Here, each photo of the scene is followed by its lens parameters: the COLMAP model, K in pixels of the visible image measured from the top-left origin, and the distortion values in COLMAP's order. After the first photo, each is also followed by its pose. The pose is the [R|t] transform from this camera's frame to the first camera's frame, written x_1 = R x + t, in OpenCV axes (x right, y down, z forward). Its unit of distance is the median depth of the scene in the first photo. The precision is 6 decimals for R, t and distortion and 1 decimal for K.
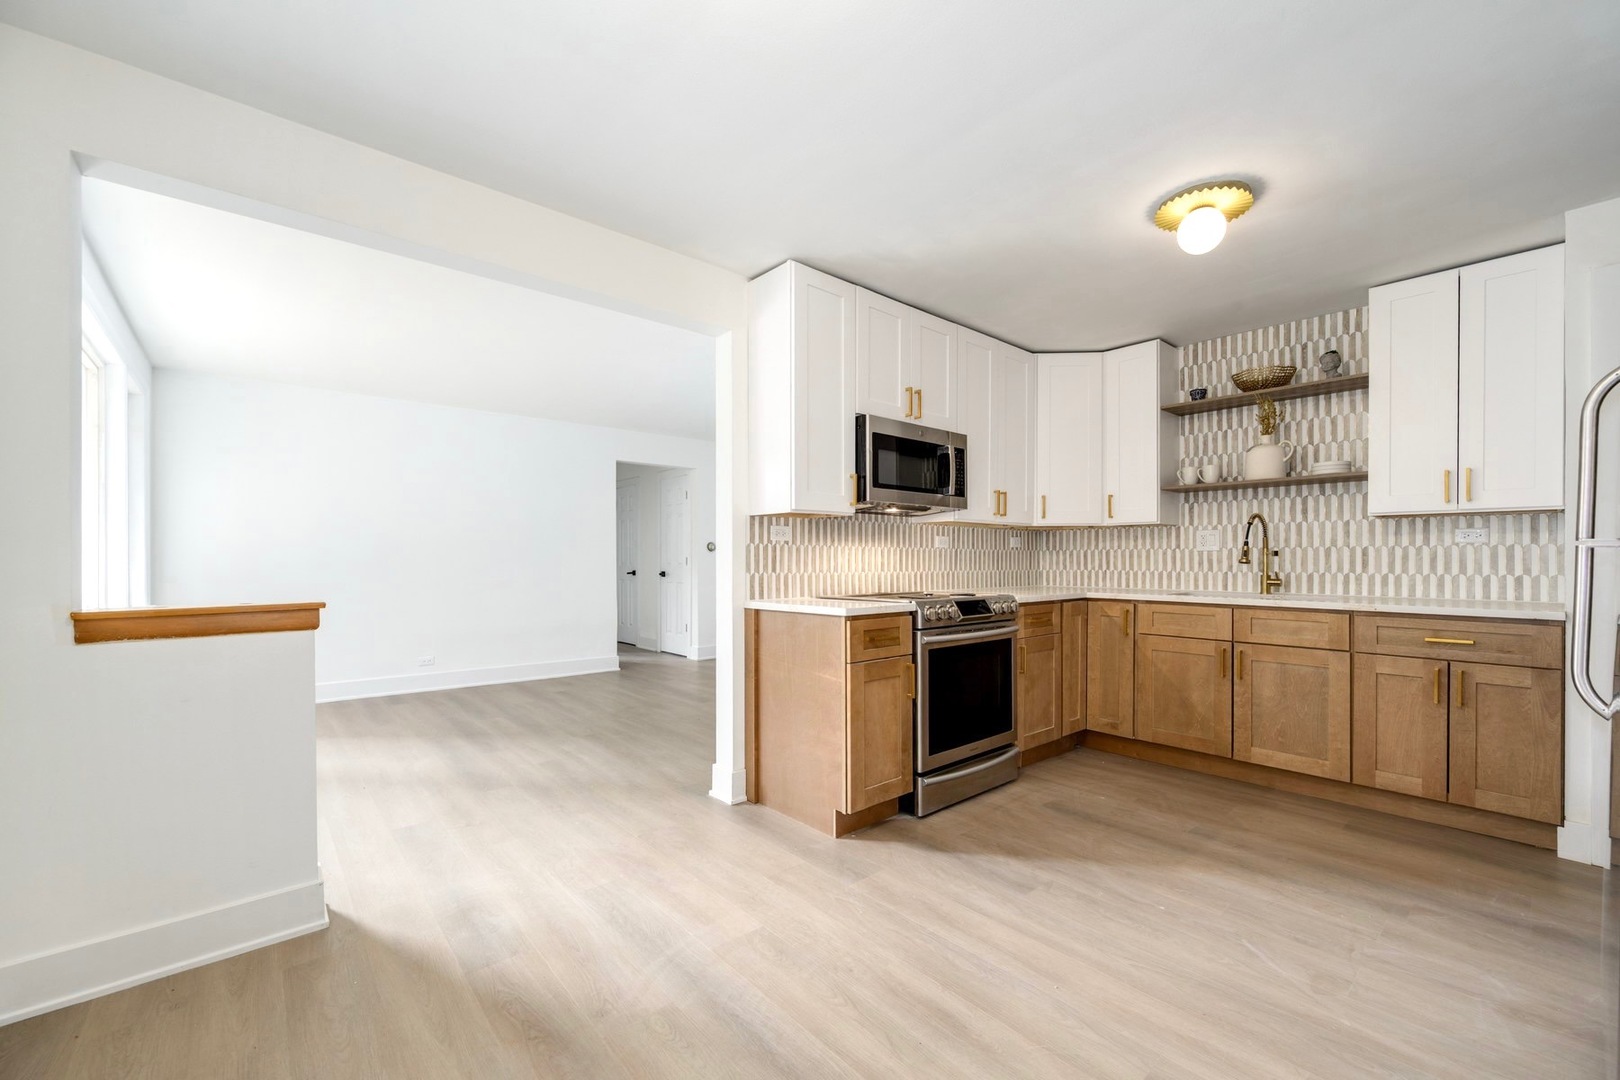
lens RADIAL K [[655.5, 0, 814.0], [0, 655.5, 556.0], [0, 0, 1]] dist [-0.000789, 0.000413]
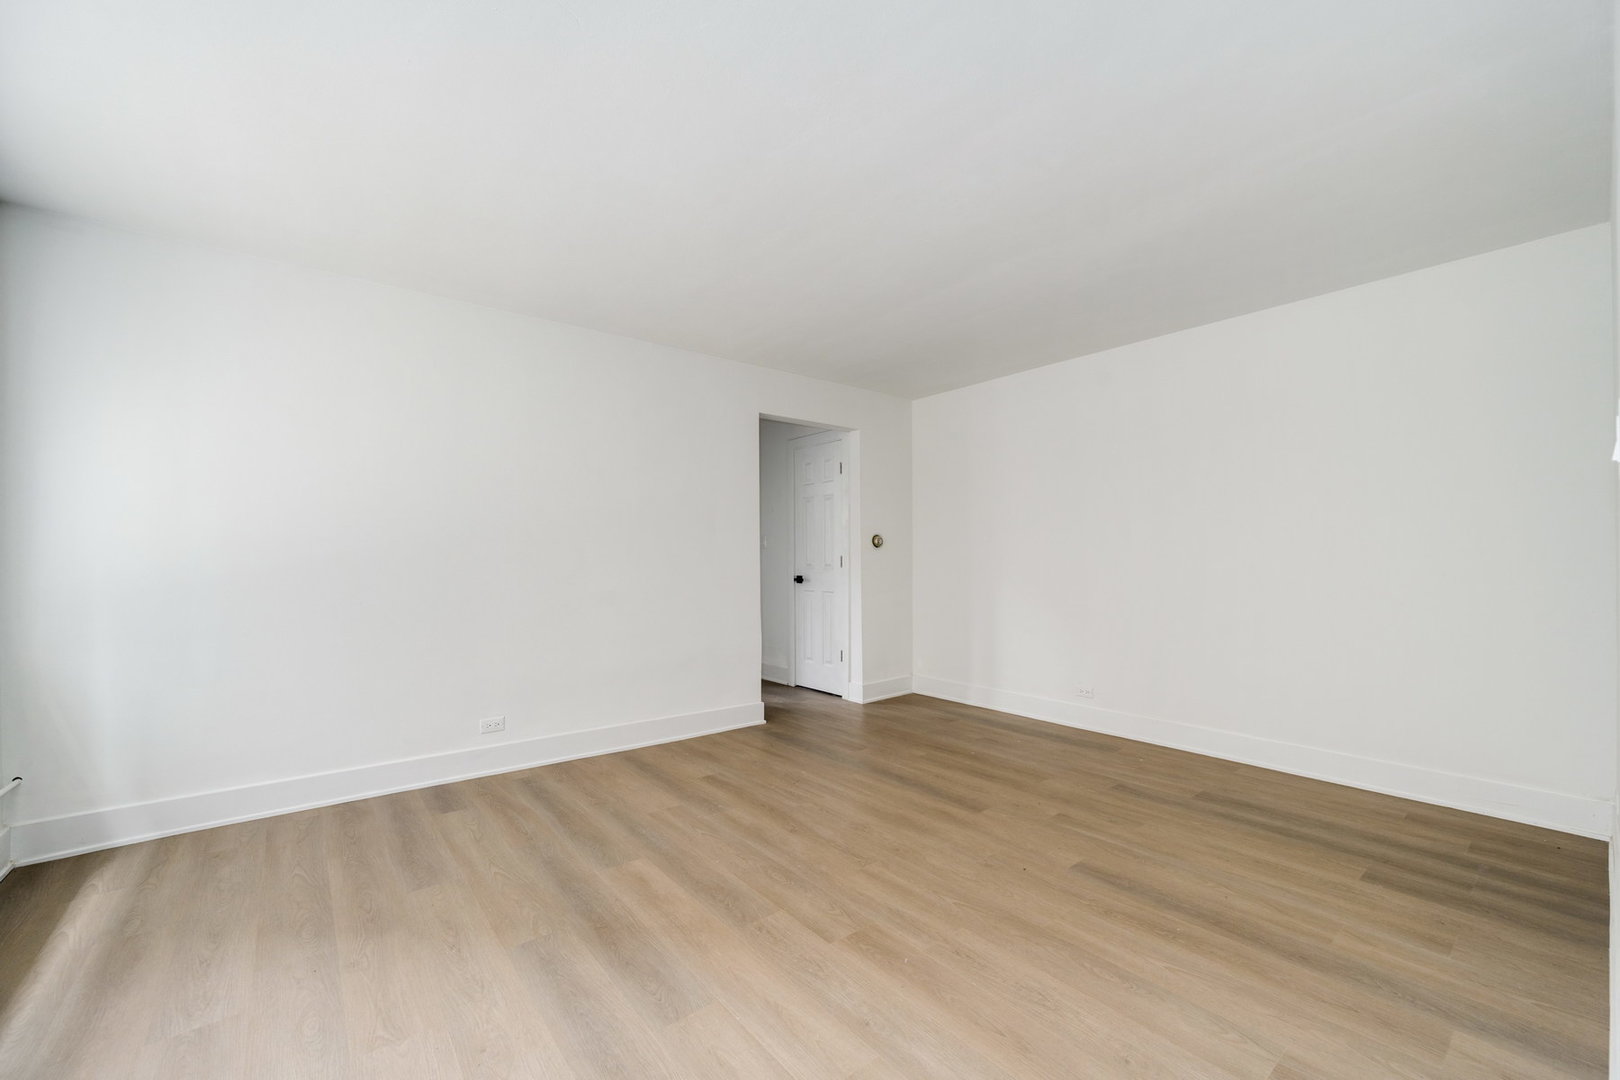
lens RADIAL K [[655.5, 0, 822.6], [0, 655.5, 547.0], [0, 0, 1]] dist [-0.000789, 0.000413]
pose [[0.999712, 0.000730, -0.024007, -0.445370], [-0.000960, 0.999954, -0.009571, -0.002261], [0.023999, 0.009592, 0.999666, 0.654972]]
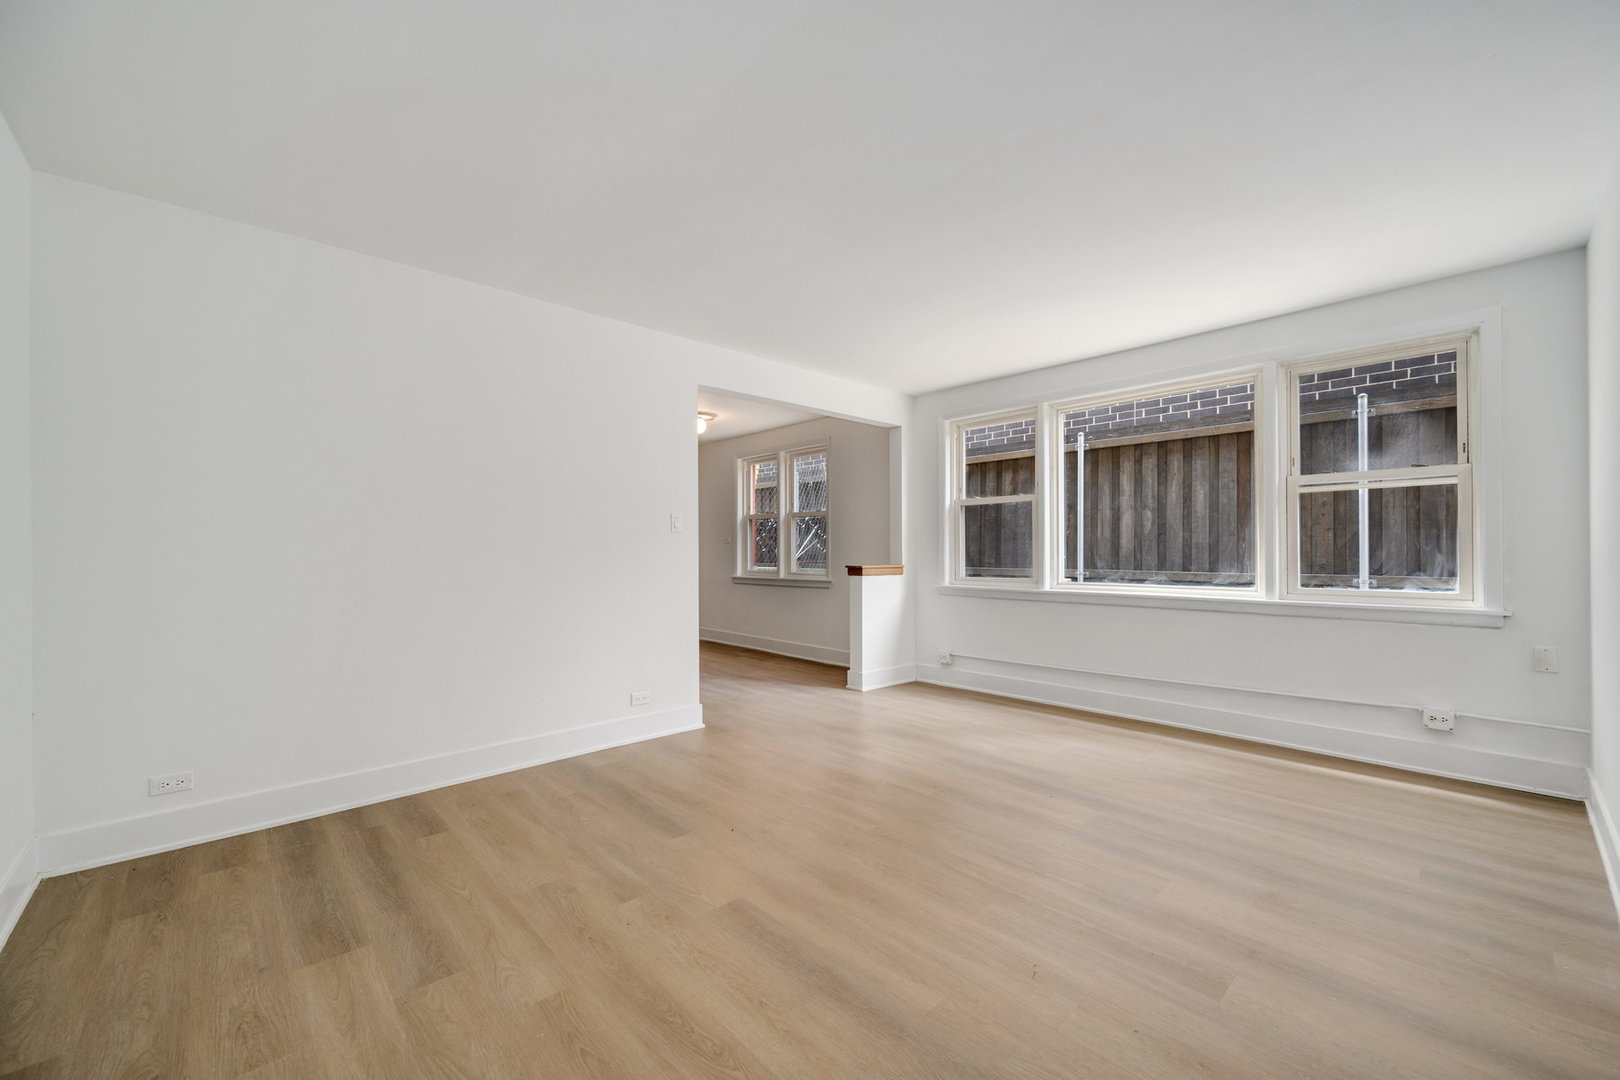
lens RADIAL K [[655.5, 0, 823.0], [0, 655.5, 544.5], [0, 0, 1]] dist [-0.000789, 0.000413]
pose [[-0.998833, 0.007922, -0.047644, -0.316666], [0.008357, 0.999925, -0.008936, 0.003157], [0.047569, -0.009323, -0.998824, 2.180404]]
